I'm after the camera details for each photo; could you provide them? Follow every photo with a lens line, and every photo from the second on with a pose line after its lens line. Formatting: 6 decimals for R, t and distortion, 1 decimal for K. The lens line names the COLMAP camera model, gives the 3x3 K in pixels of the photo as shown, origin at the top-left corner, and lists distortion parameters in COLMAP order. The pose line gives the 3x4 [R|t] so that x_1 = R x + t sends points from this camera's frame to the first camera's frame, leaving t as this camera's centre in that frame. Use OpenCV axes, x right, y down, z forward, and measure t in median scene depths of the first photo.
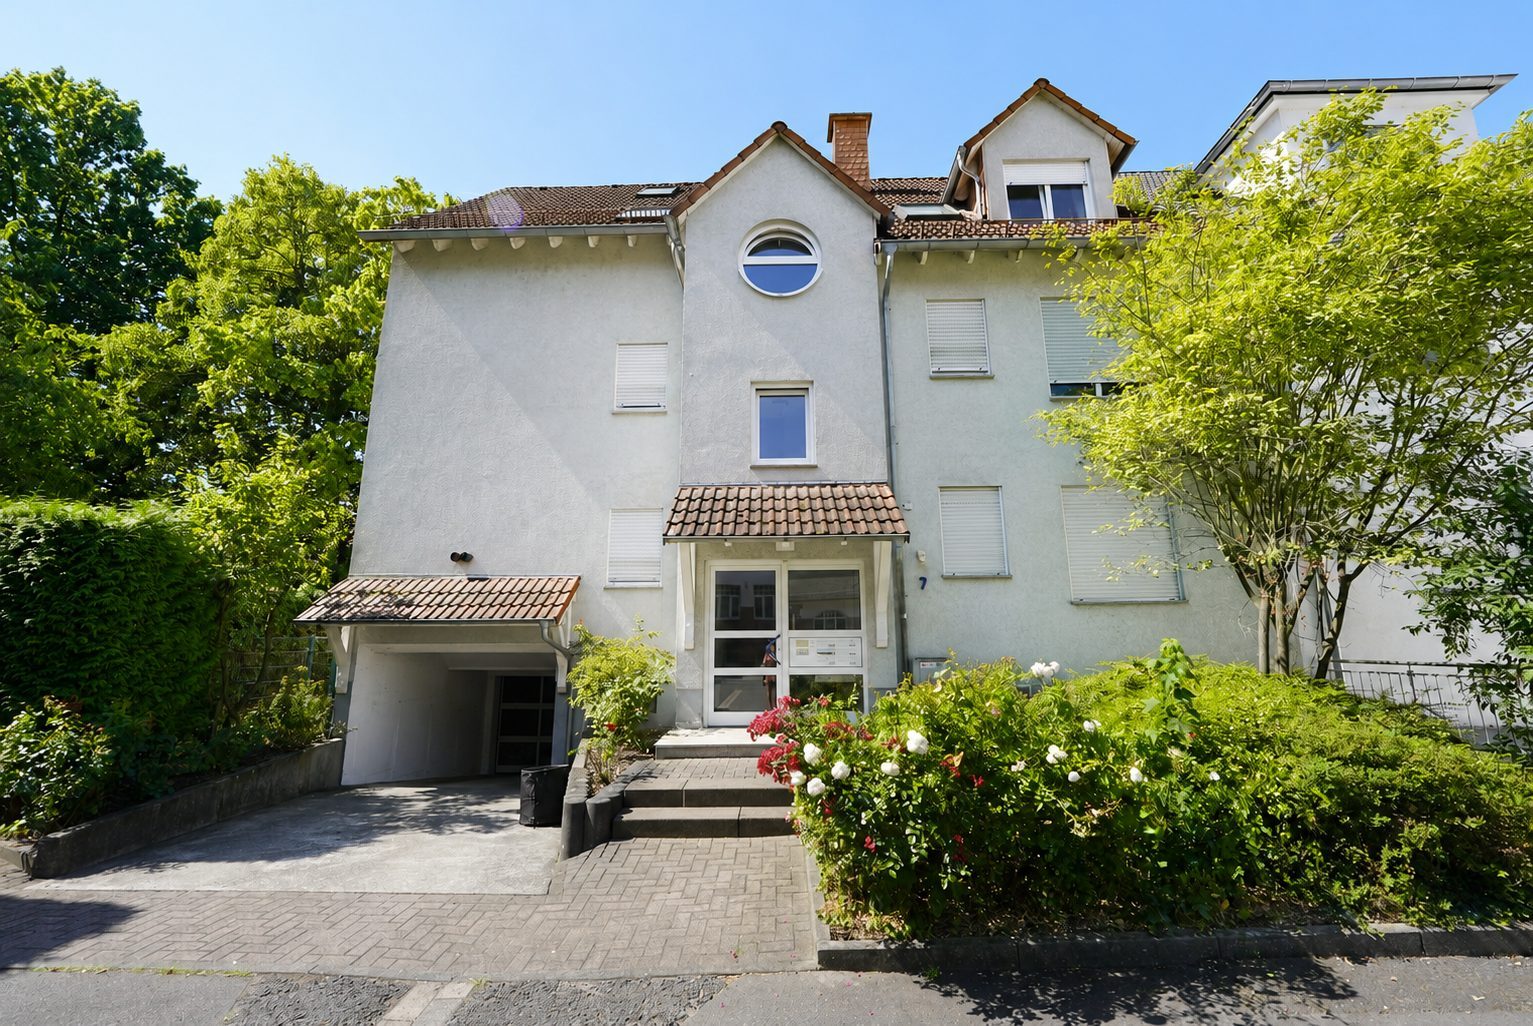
lens RADIAL K [[664.9, 0, 766.5], [0, 664.9, 513.0], [0, 0, 1]] dist [-0.002168, 0.000654]
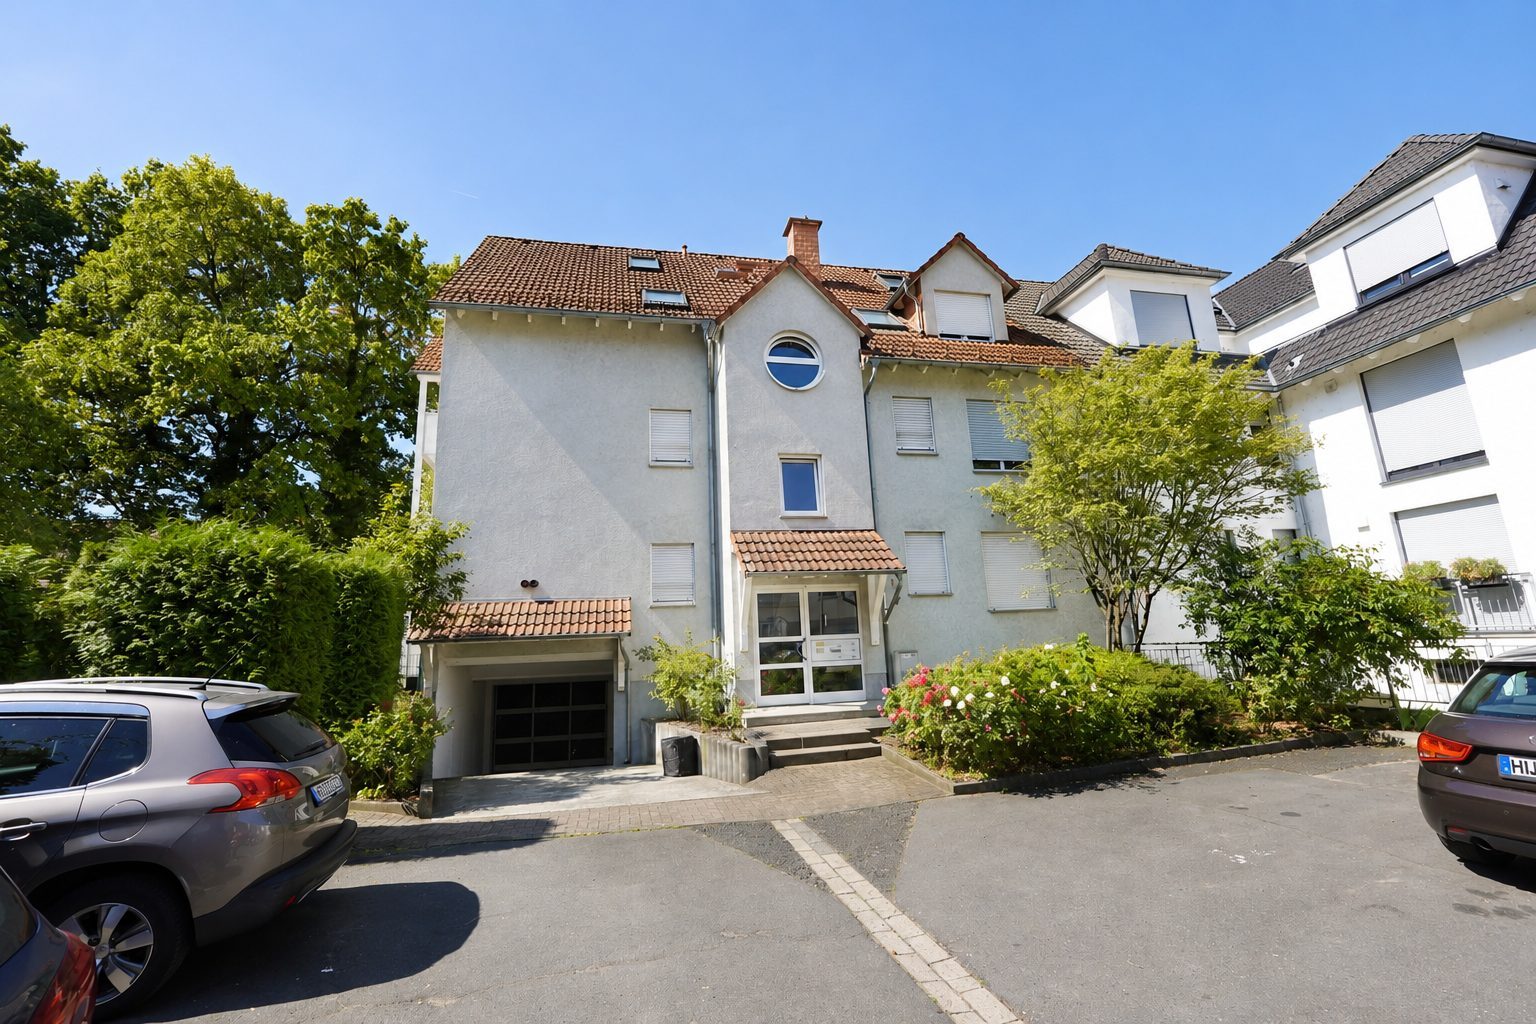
lens RADIAL K [[699.7, 0, 768.0], [0, 699.7, 512.0], [0, 0, 1]] dist [0.002042, 0.000079]
pose [[0.967506, 0.013239, 0.252502, -0.417673], [-0.013372, 0.999910, -0.001187, -0.078630], [-0.252495, -0.002228, 0.967596, -0.392612]]
